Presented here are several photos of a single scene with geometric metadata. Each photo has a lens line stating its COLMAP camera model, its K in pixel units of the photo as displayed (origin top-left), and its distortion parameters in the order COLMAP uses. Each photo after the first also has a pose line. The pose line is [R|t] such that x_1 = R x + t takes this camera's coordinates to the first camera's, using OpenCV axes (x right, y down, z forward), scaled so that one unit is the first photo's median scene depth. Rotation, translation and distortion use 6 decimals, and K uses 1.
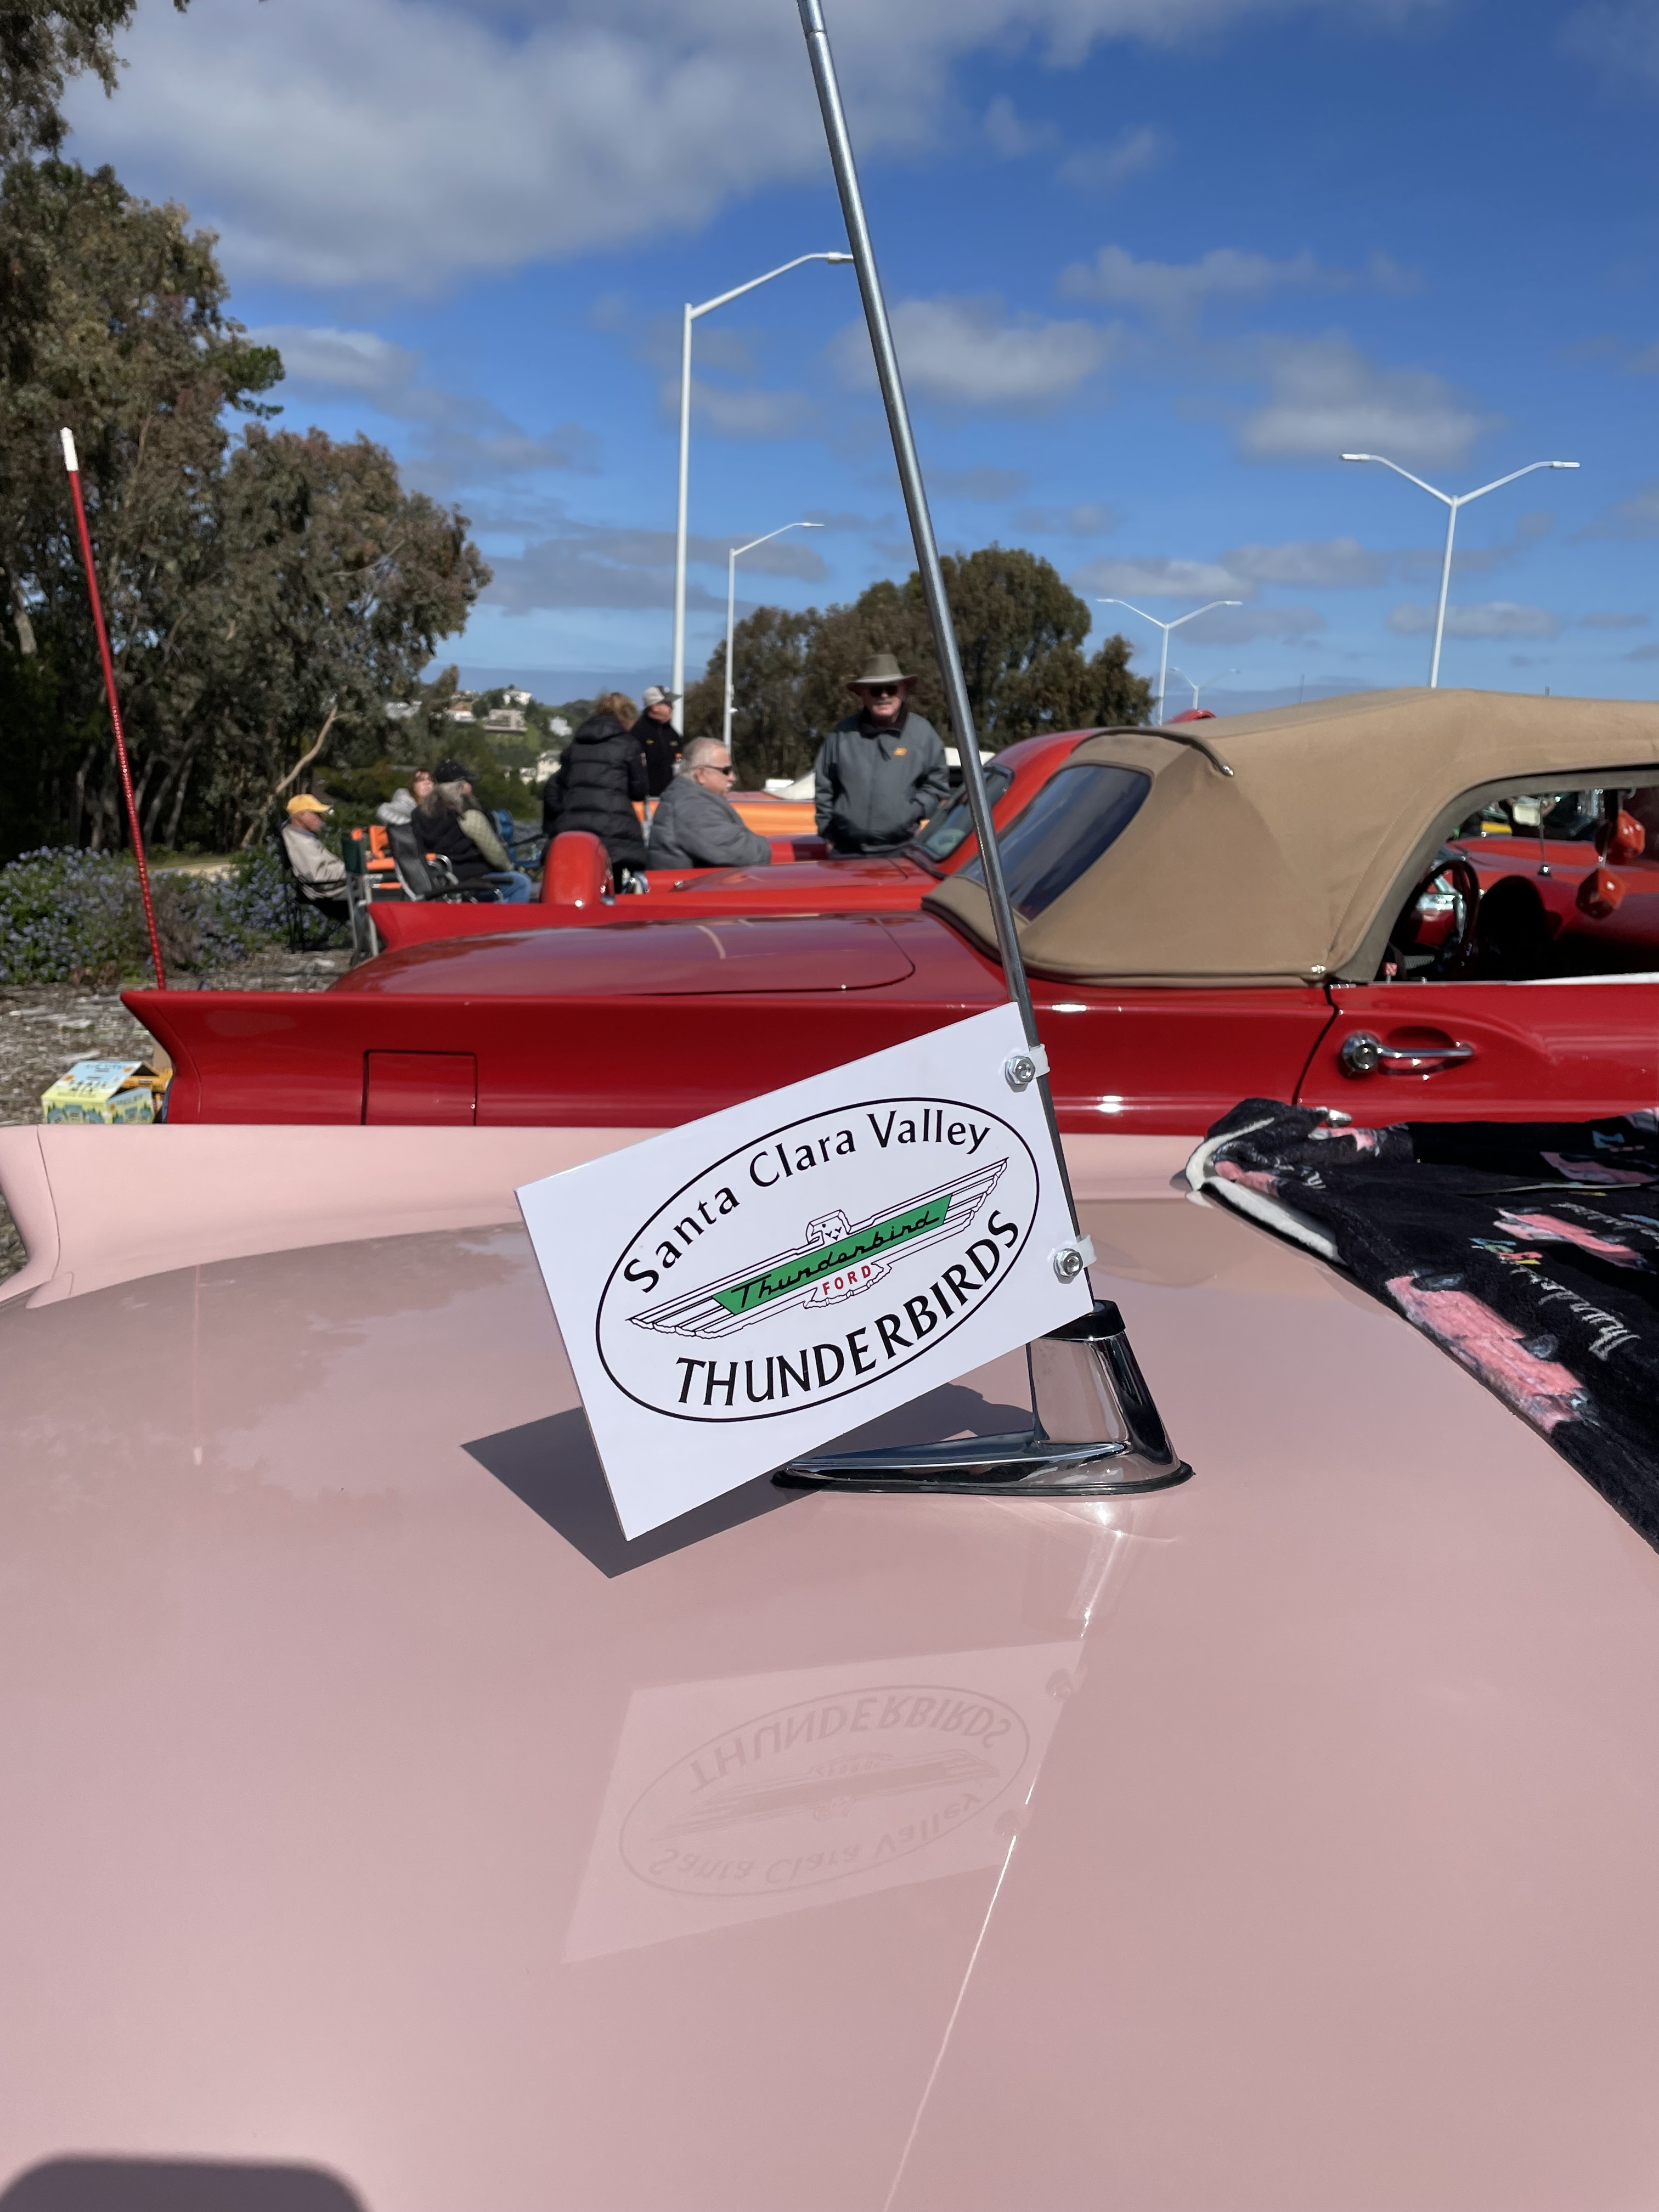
lens RADIAL K [[1671.3, 0, 837.0], [0, 1671.3, 1137.2], [0, 0, 1]] dist [0.007417, -0.024909]
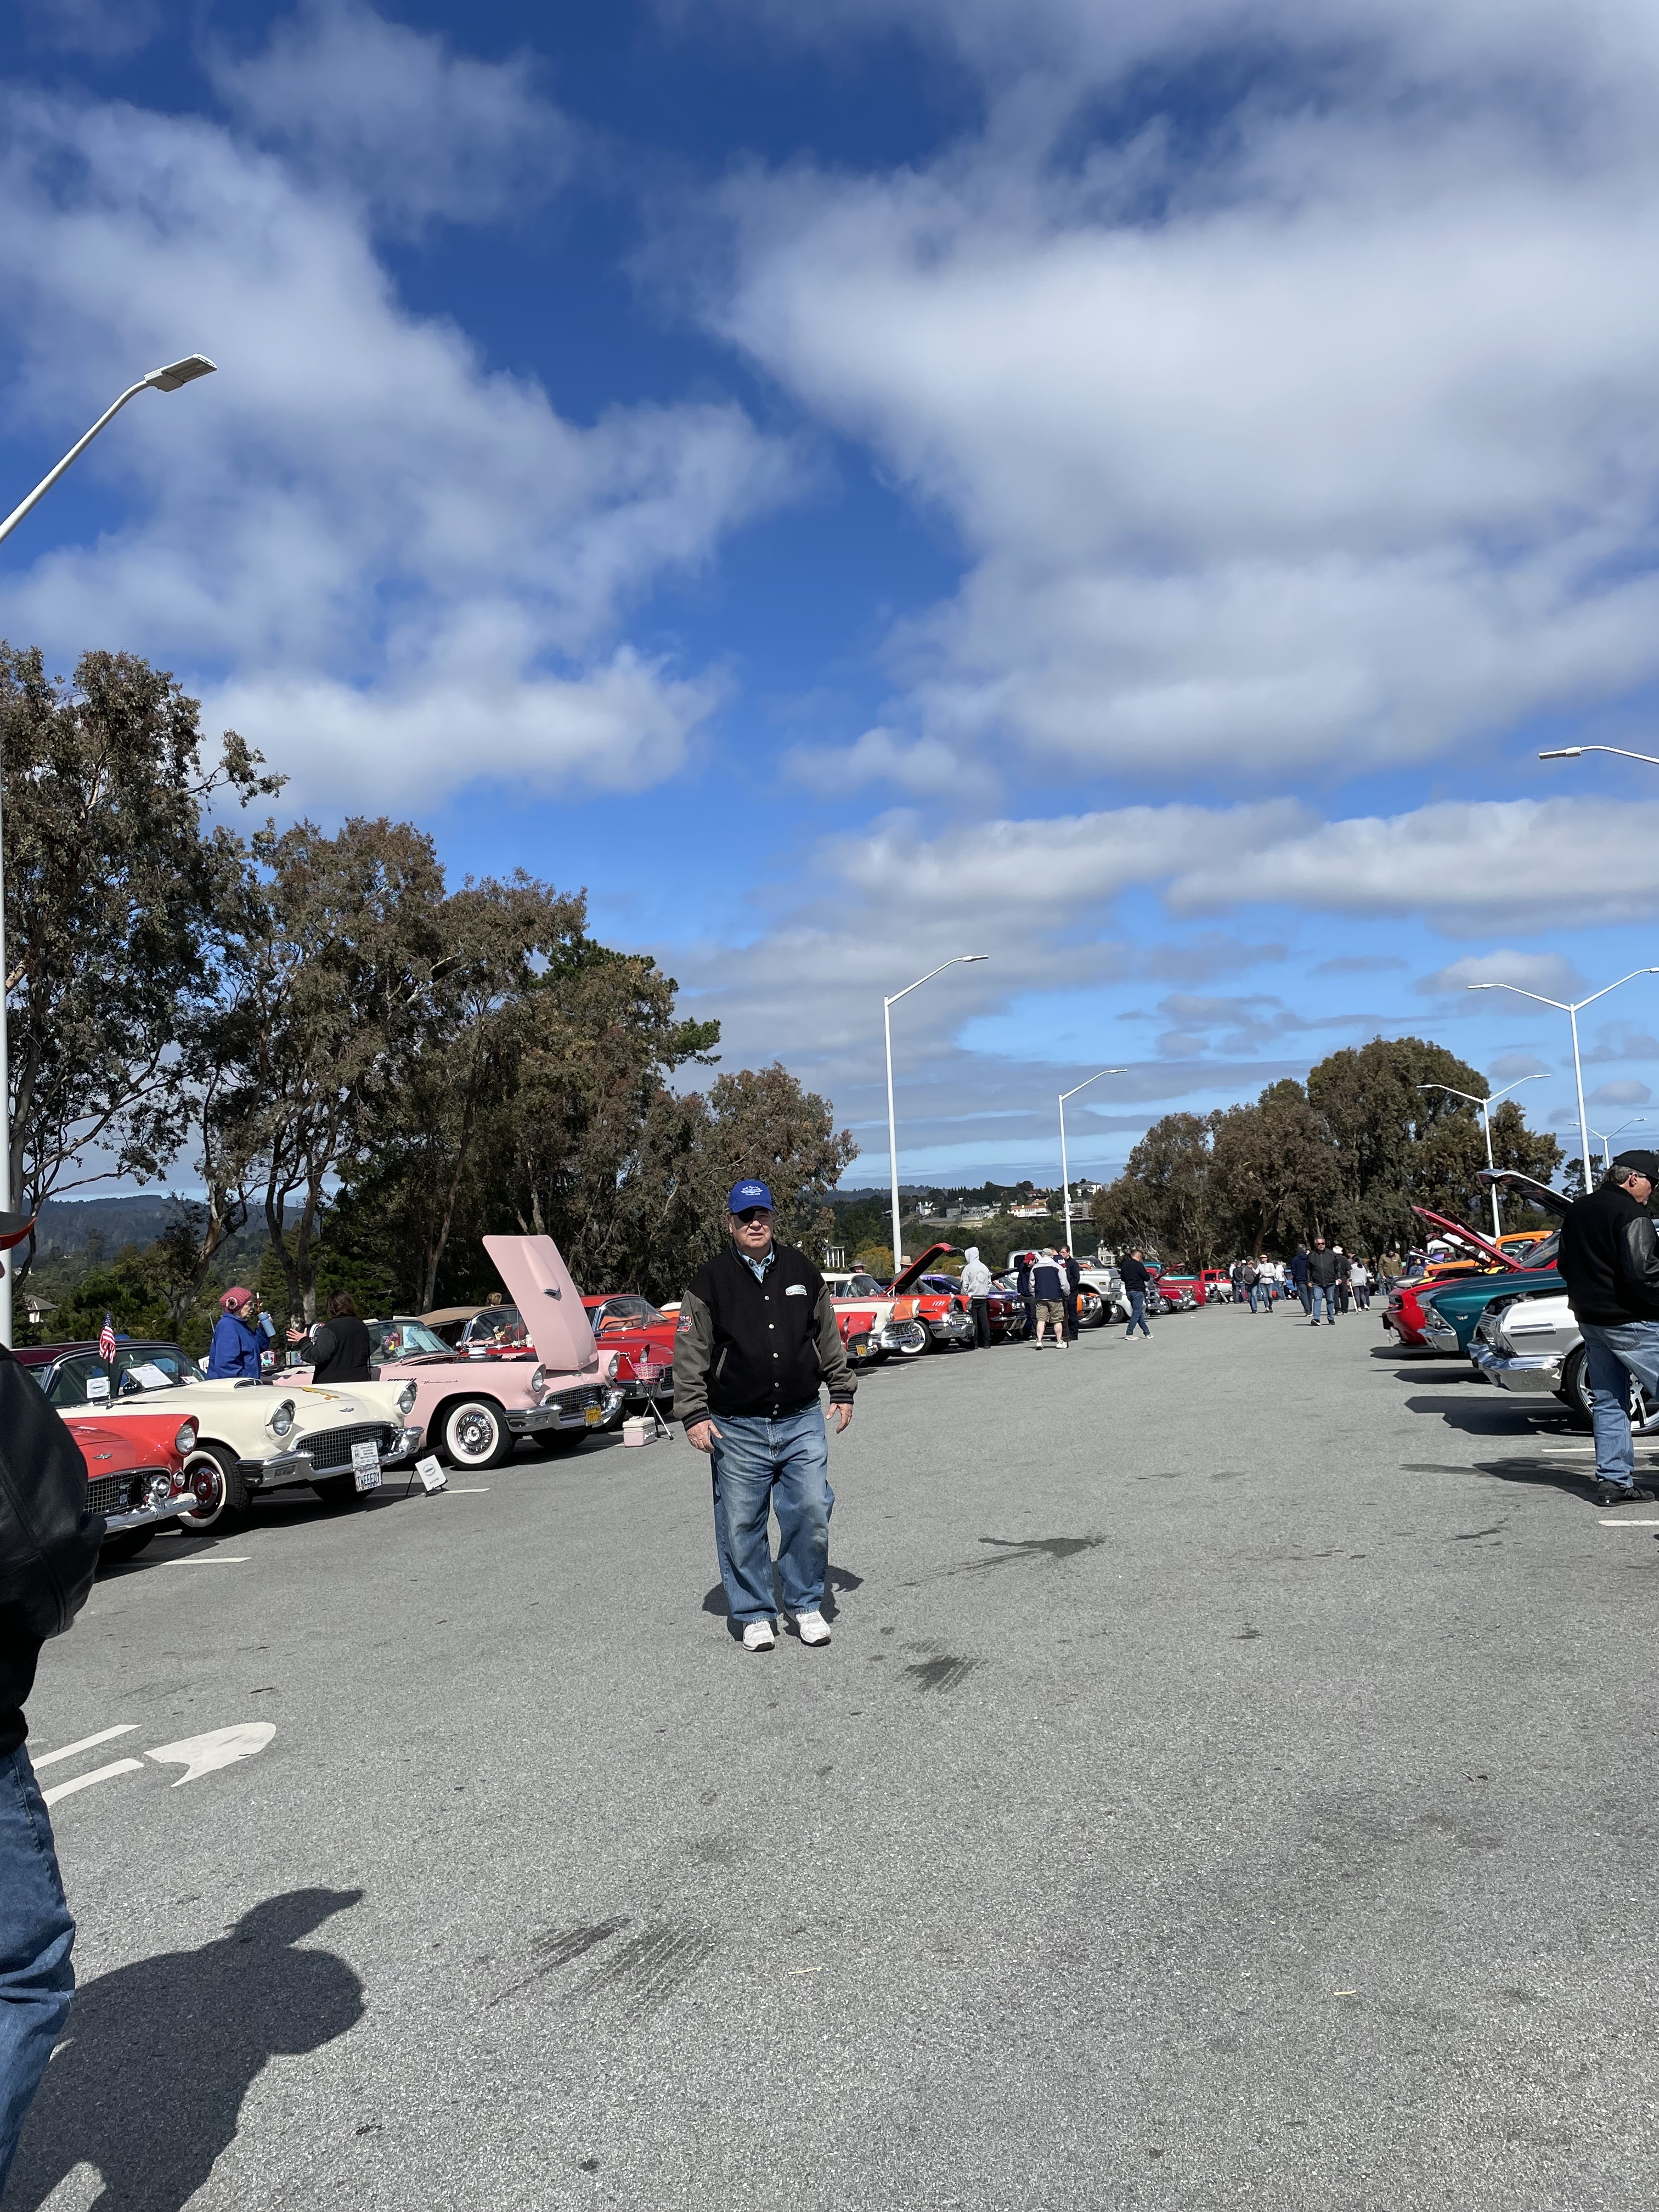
lens RADIAL K [[1664.2, 0, 852.1], [0, 1664.2, 1090.5], [0, 0, 1]] dist [0.130622, -0.229145]
pose [[0.939429, -0.121823, -0.320364, 0.304333], [0.017296, 0.950361, -0.310668, 0.075554], [0.342308, 0.286309, 0.894903, -0.350848]]
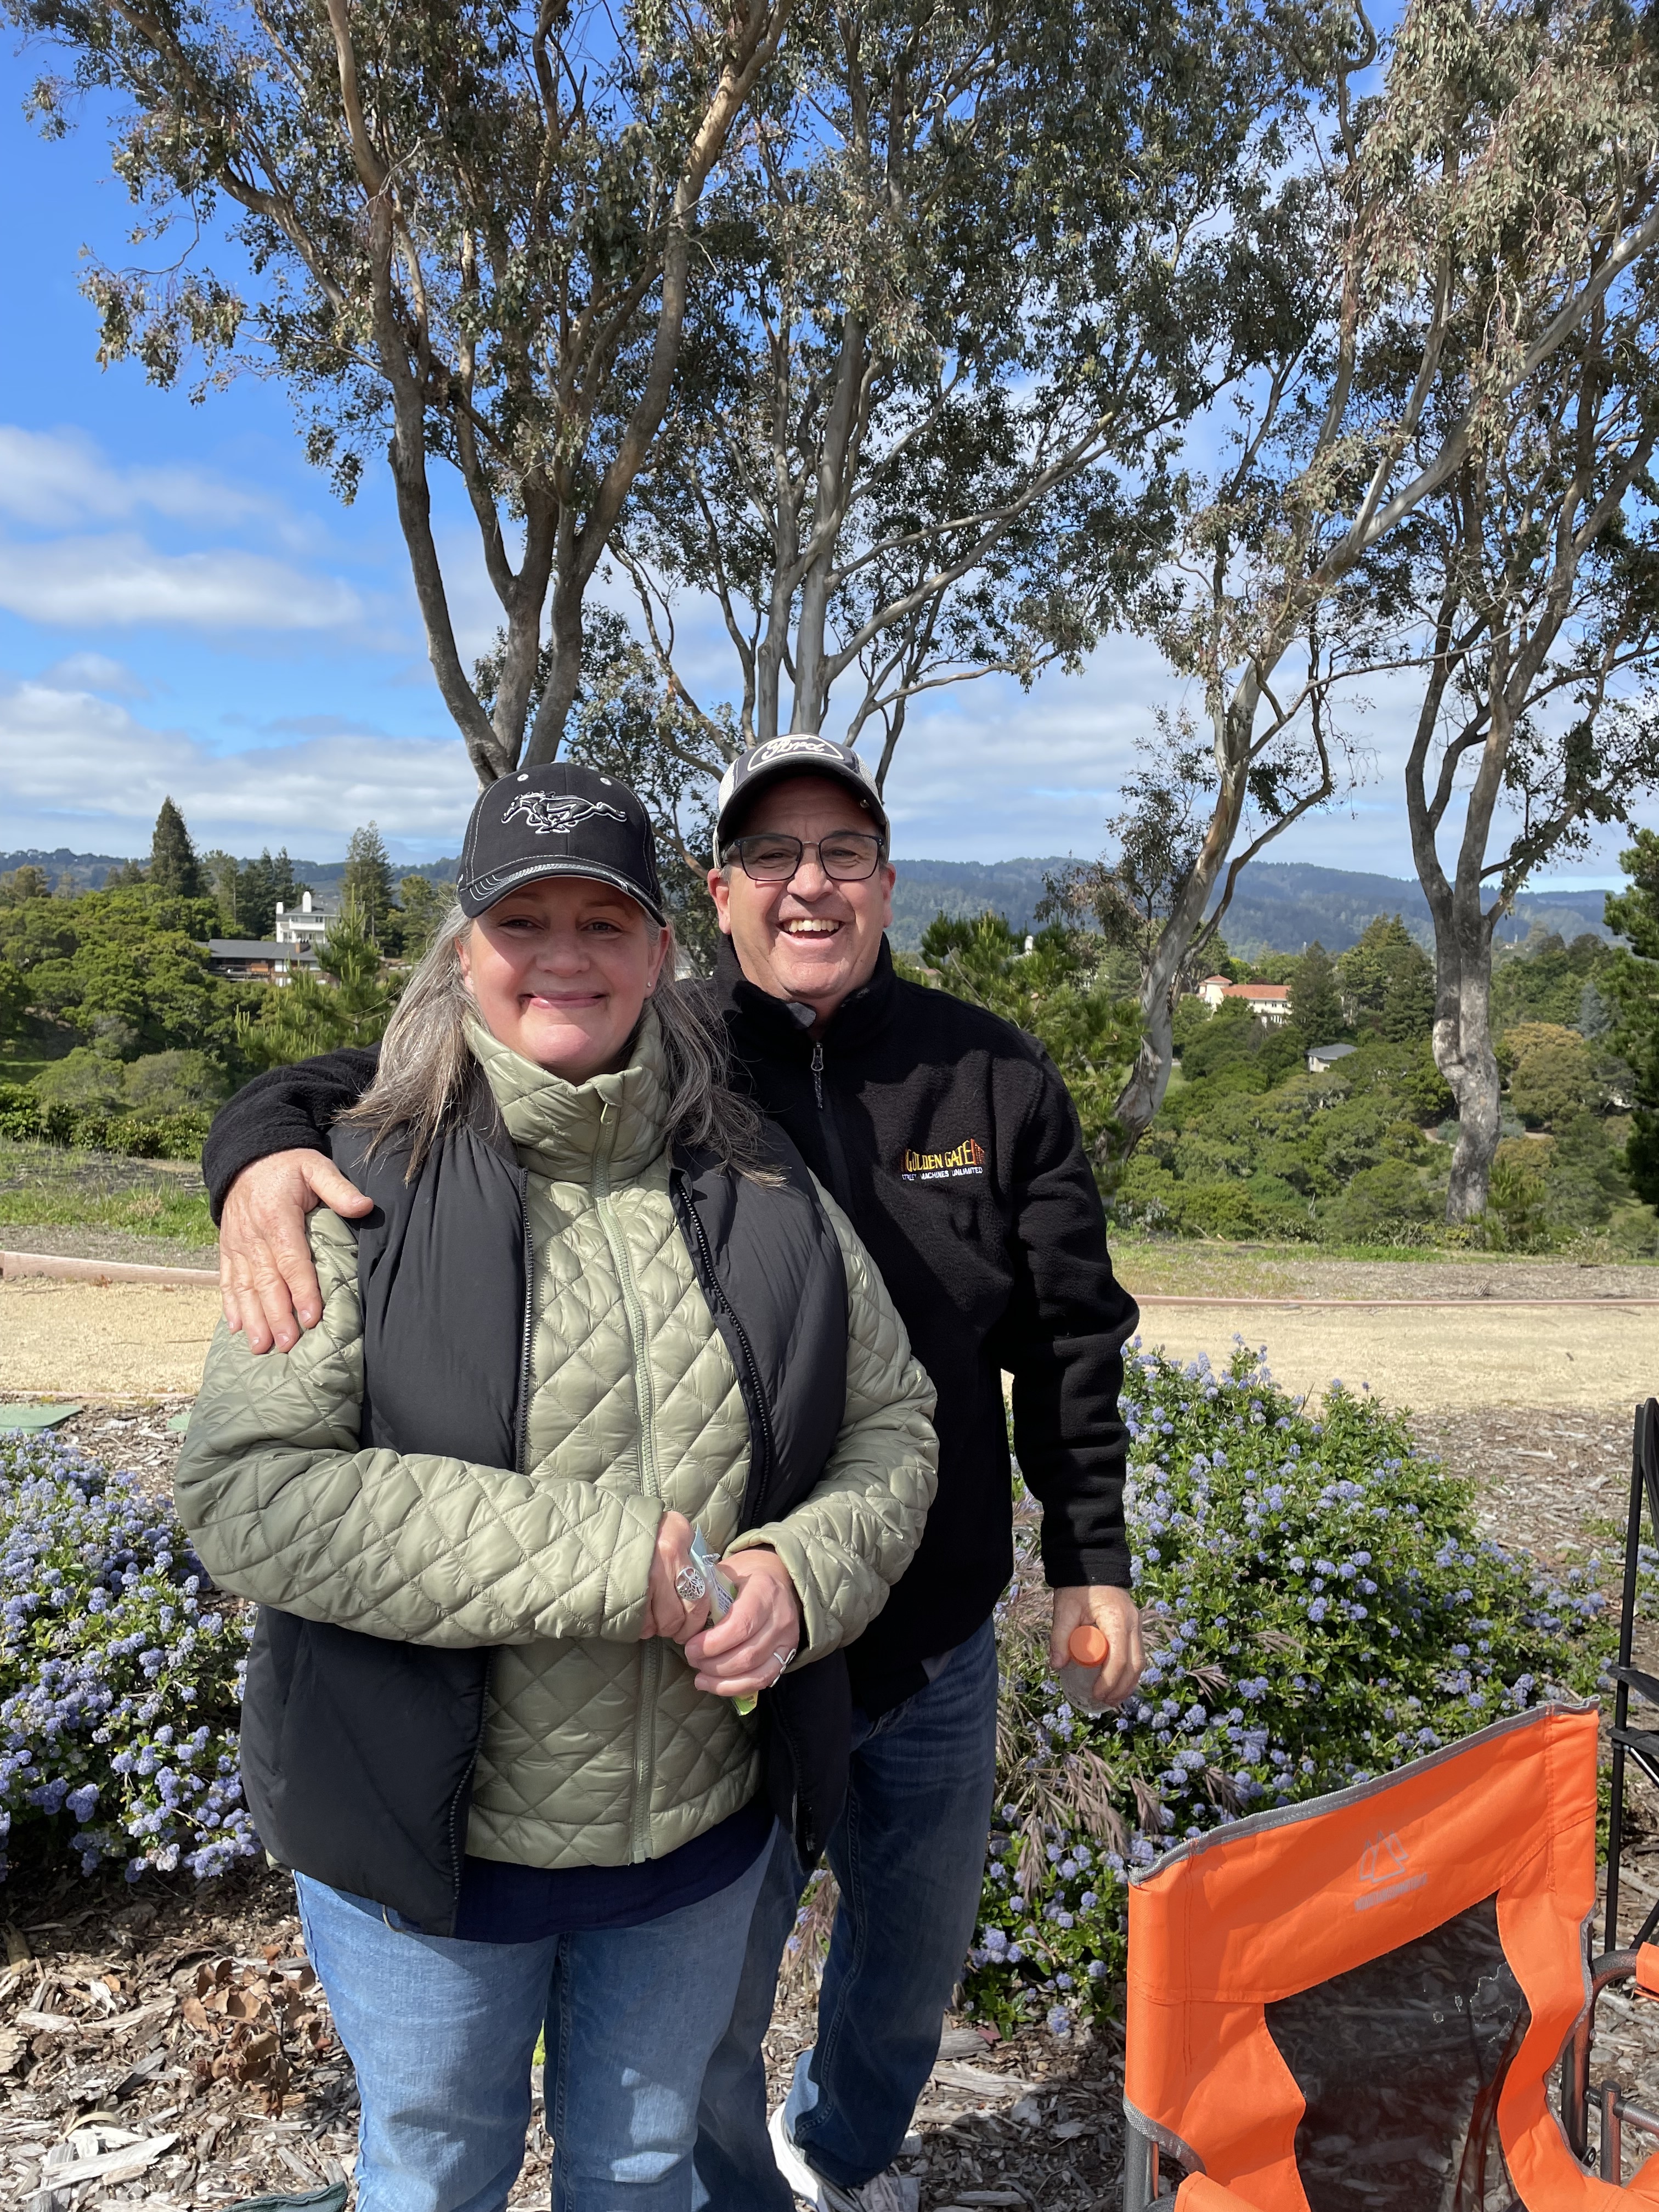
lens RADIAL K [[1668.7, 0, 808.1], [0, 1668.7, 1122.5], [0, 0, 1]] dist [0.100753, -0.134559]
pose [[0.396488, 0.063704, -0.915827, -0.043603], [-0.222108, 0.974609, -0.028365, -0.054325], [0.890767, 0.214659, 0.400570, 0.216615]]
